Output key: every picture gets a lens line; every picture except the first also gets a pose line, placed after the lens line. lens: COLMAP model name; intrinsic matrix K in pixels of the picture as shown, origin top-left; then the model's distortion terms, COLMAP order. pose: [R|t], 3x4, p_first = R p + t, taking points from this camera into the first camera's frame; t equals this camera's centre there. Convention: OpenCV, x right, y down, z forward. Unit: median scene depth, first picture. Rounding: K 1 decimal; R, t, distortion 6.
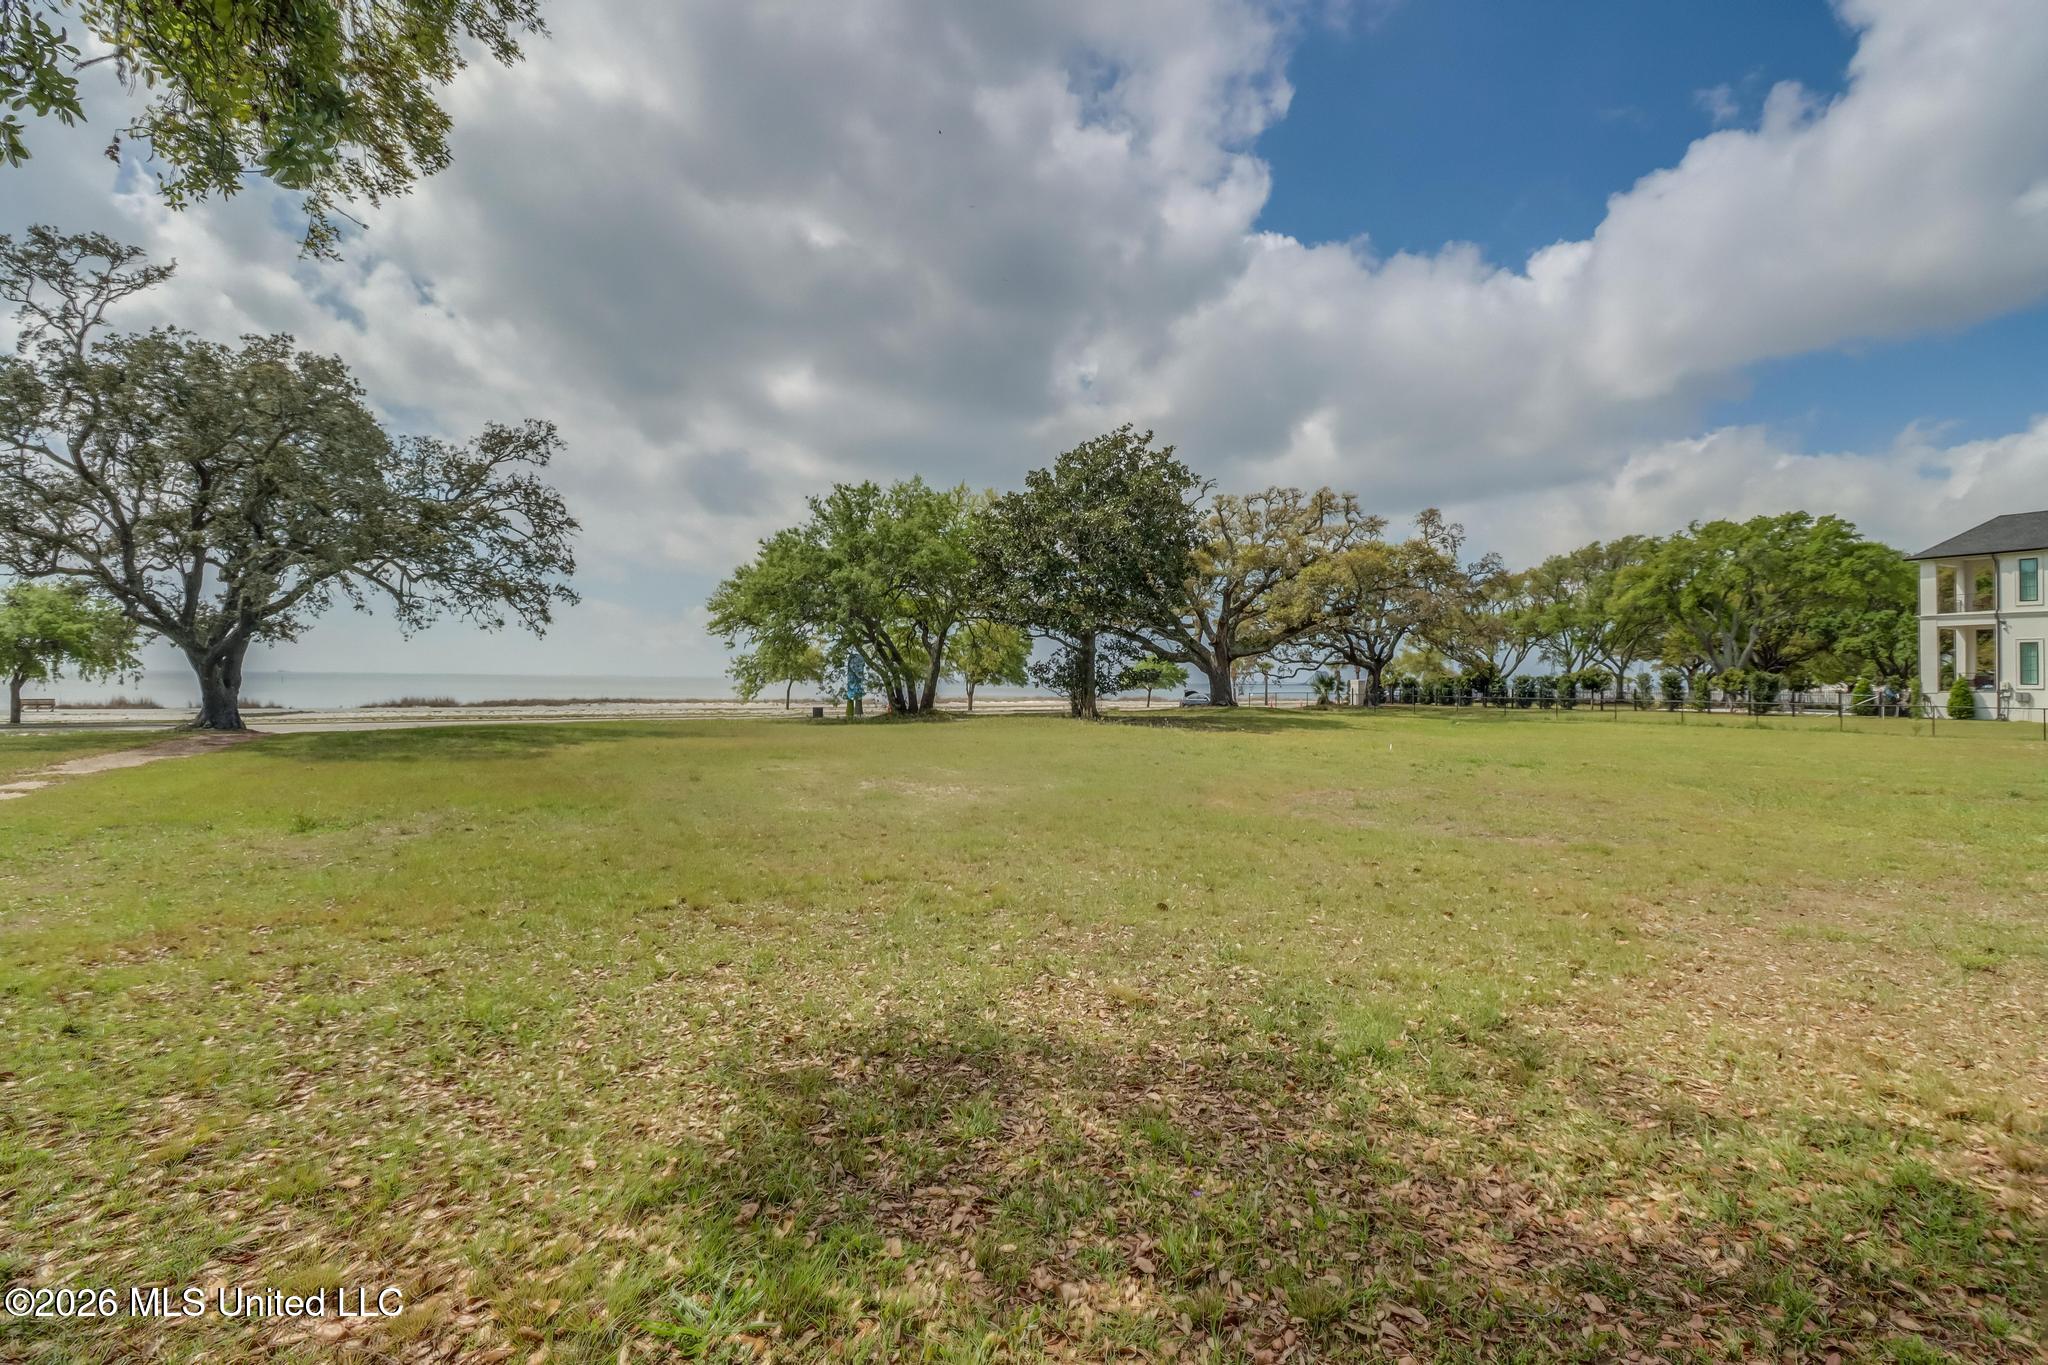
lens RADIAL K [[967.6, 0, 1031.1], [0, 967.6, 680.1], [0, 0, 1]] dist [0.001359, -0.011330]
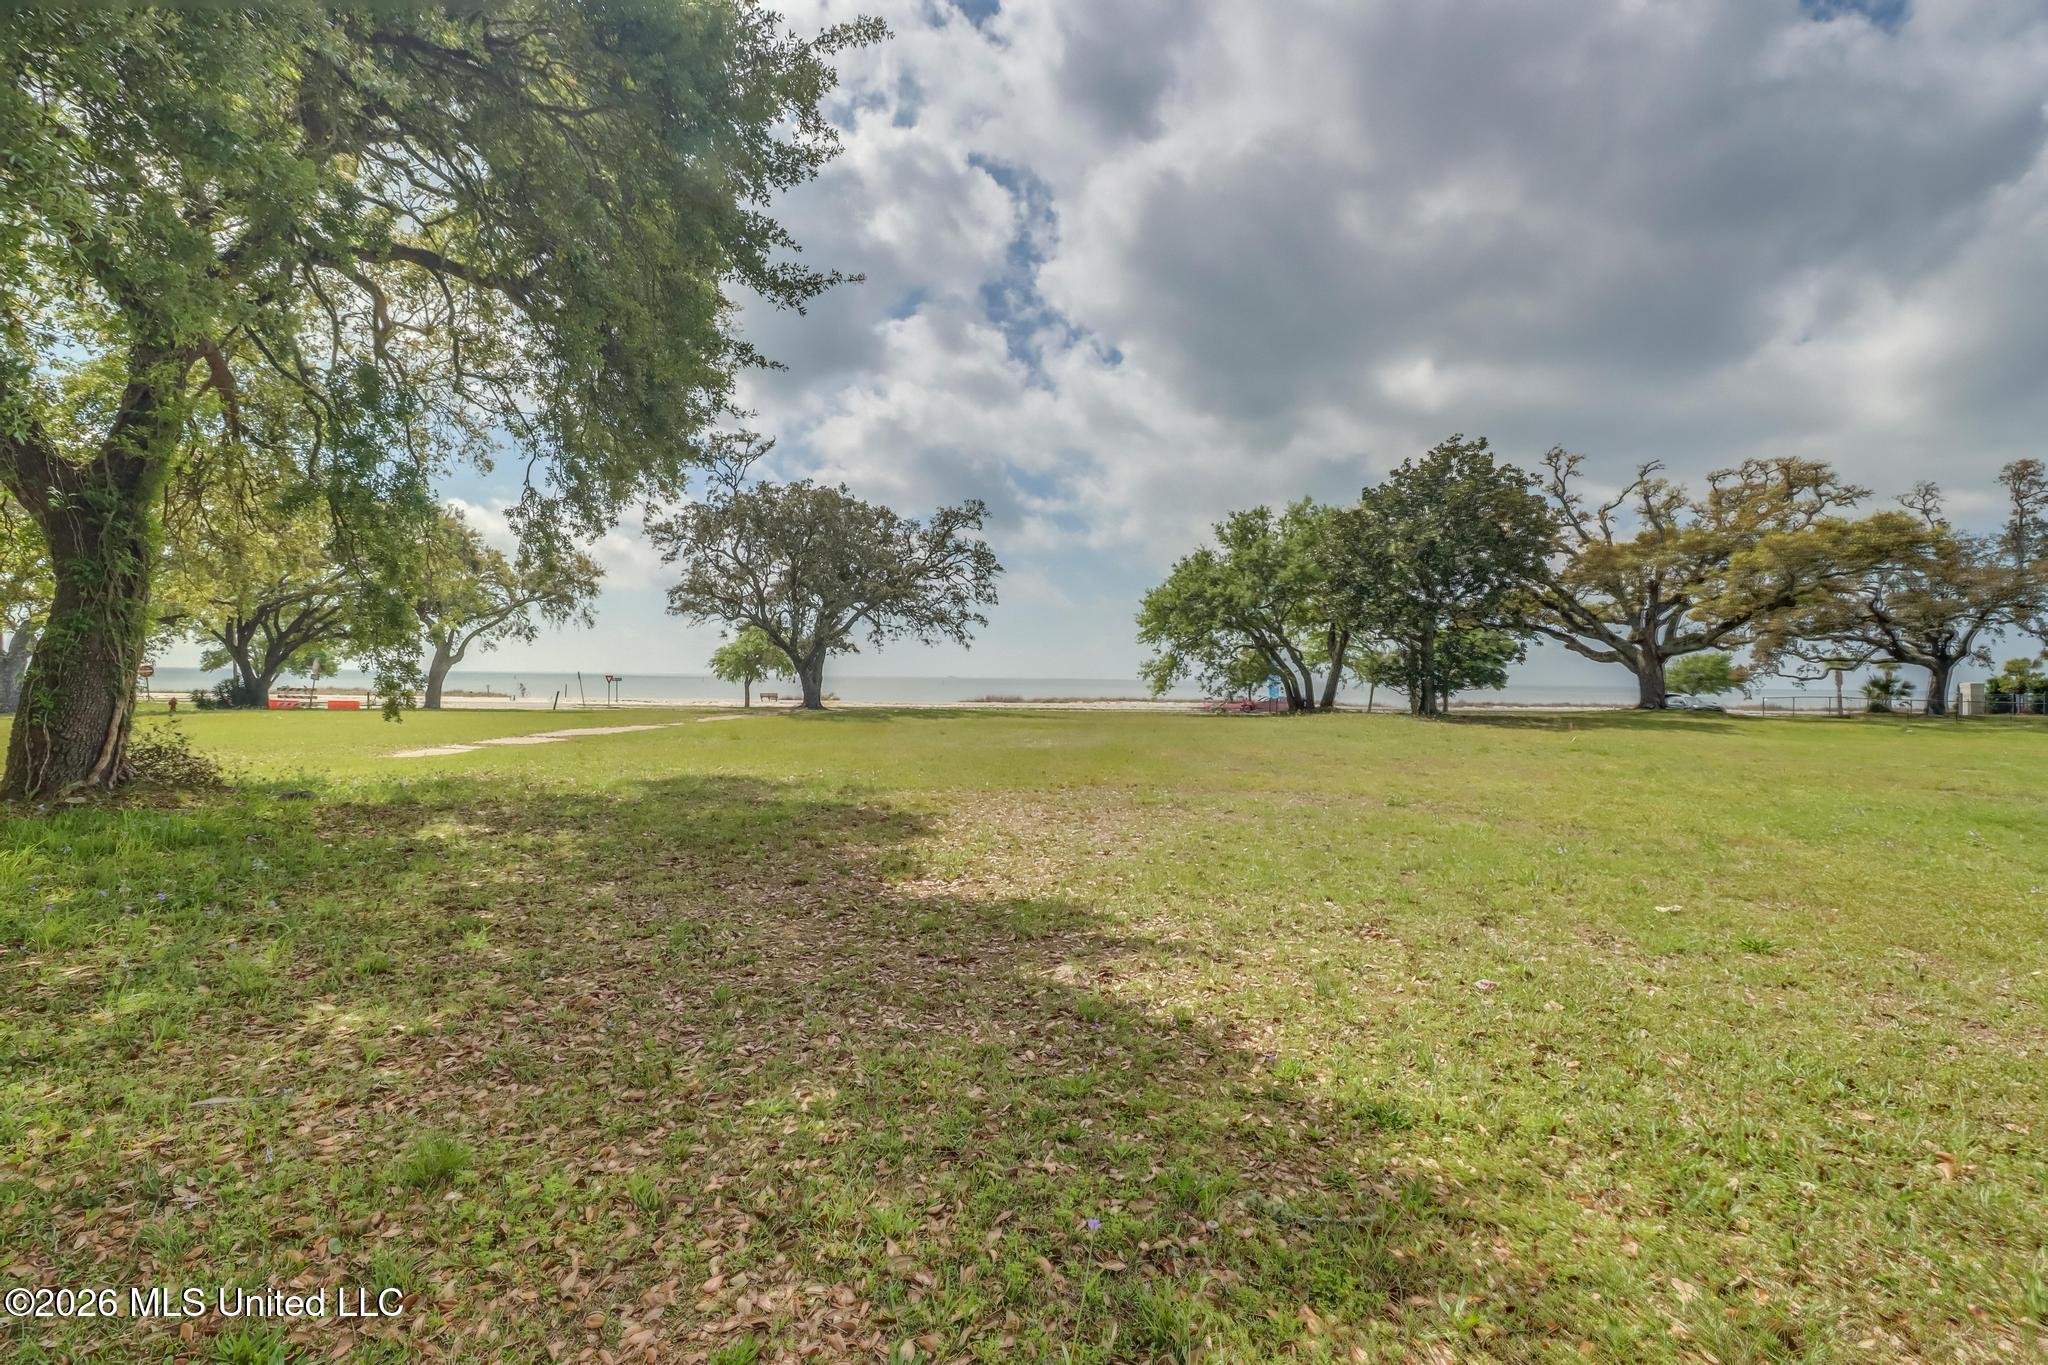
lens RADIAL K [[939.4, 0, 1025.2], [0, 939.4, 675.5], [0, 0, 1]] dist [-0.000344, -0.000062]
pose [[0.825417, -0.002312, -0.564519, 0.274035], [-0.002668, 0.999964, -0.007997, 0.004565], [0.564517, 0.008107, 0.825381, -0.091539]]
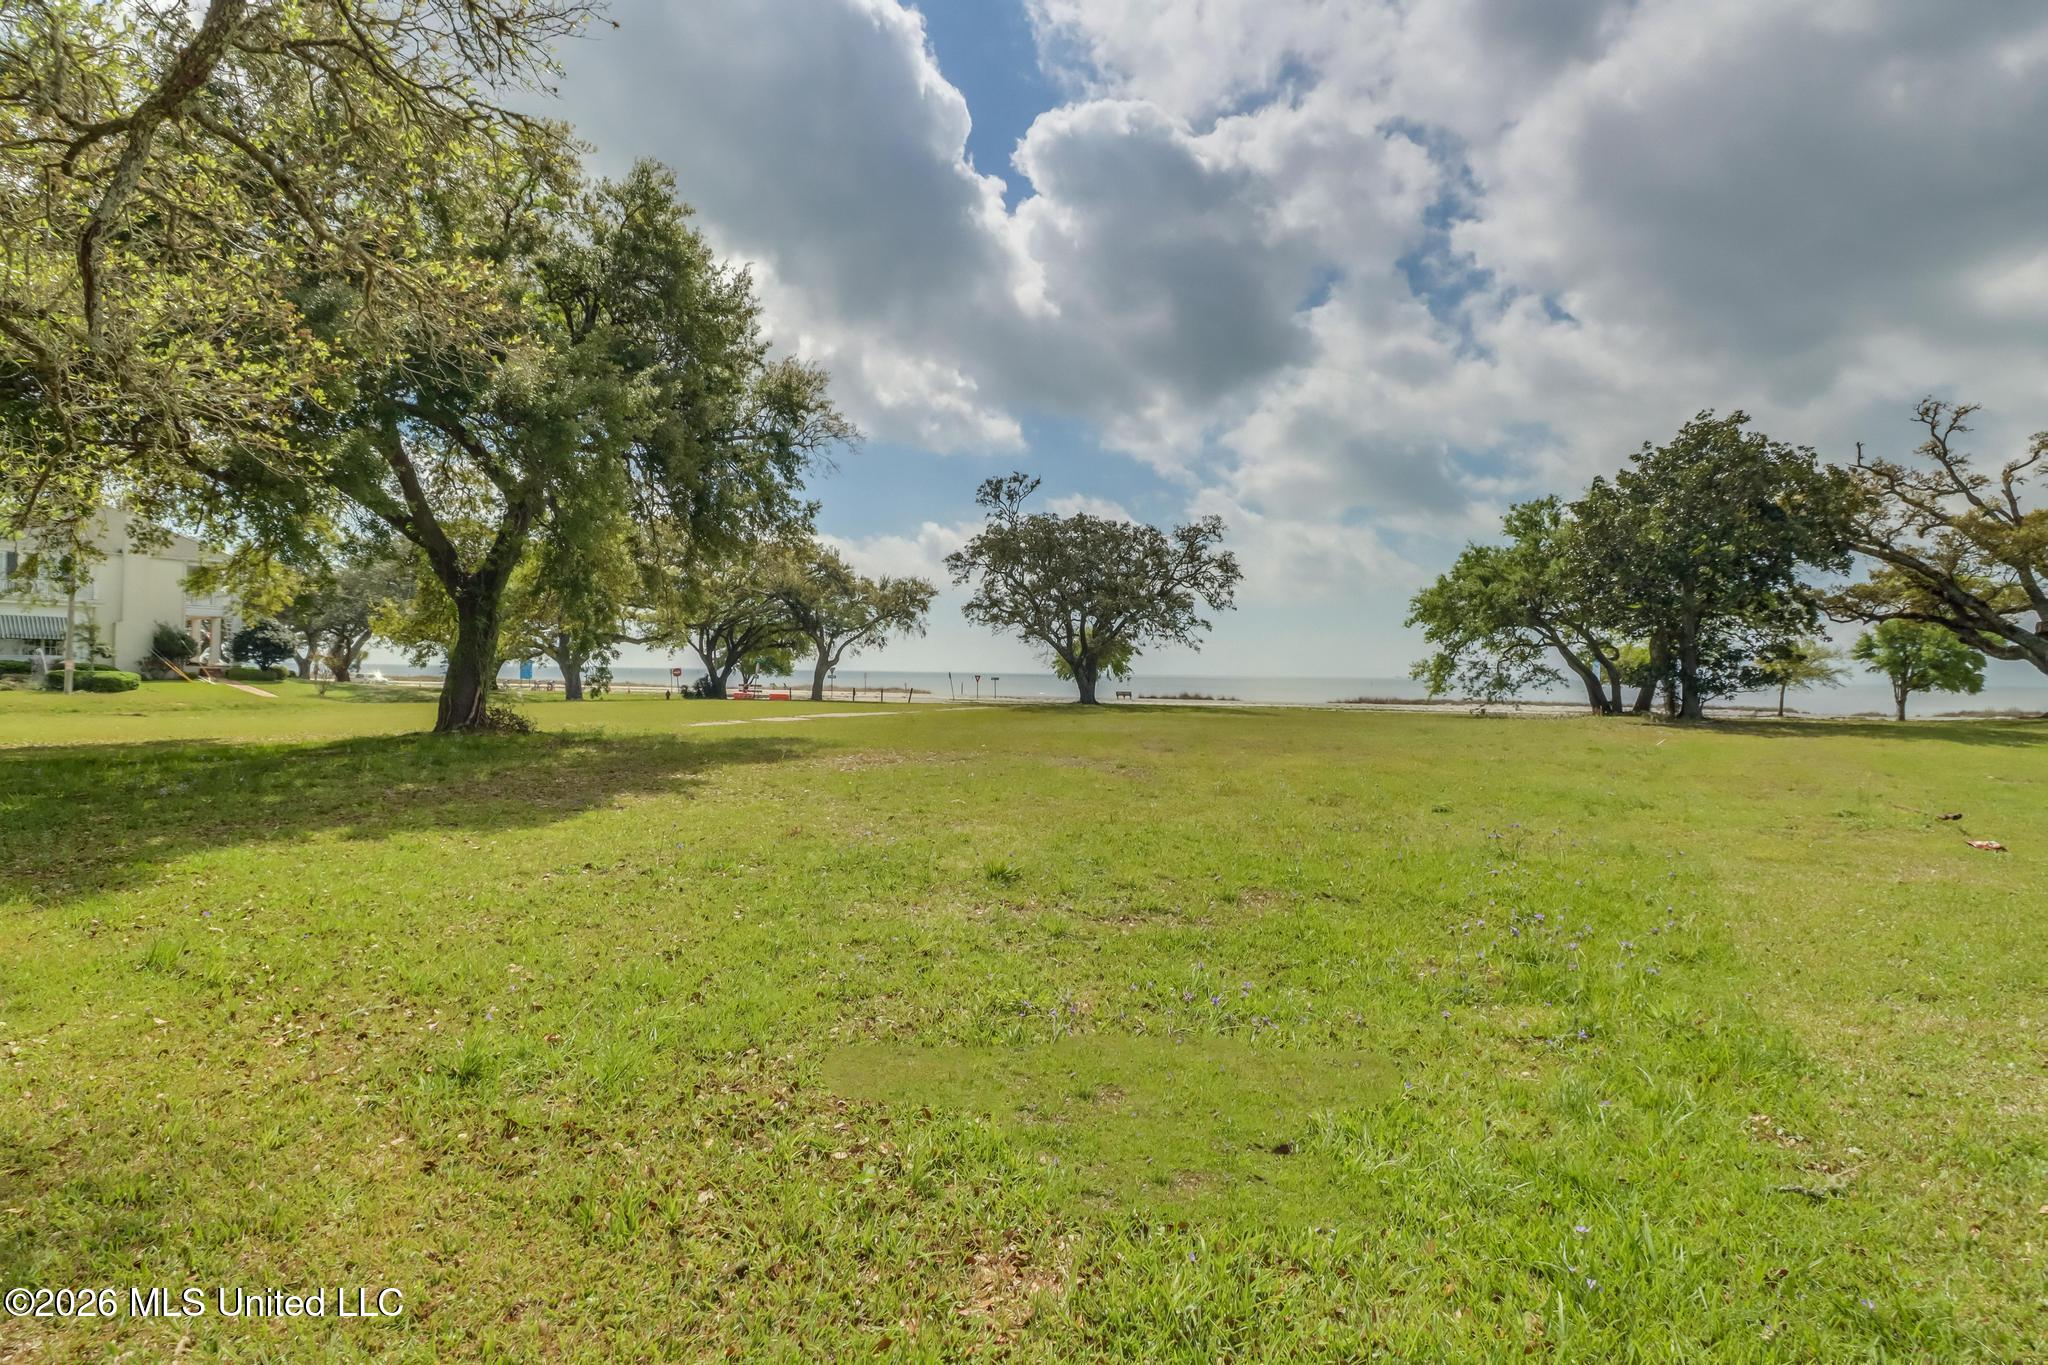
lens RADIAL K [[967.6, 0, 1031.1], [0, 967.6, 680.1], [0, 0, 1]] dist [0.001359, -0.011330]
pose [[0.499024, 0.000846, -0.866588, 0.567344], [-0.008209, 0.999959, -0.003750, 0.008381], [0.866549, 0.008985, 0.499010, -0.038125]]
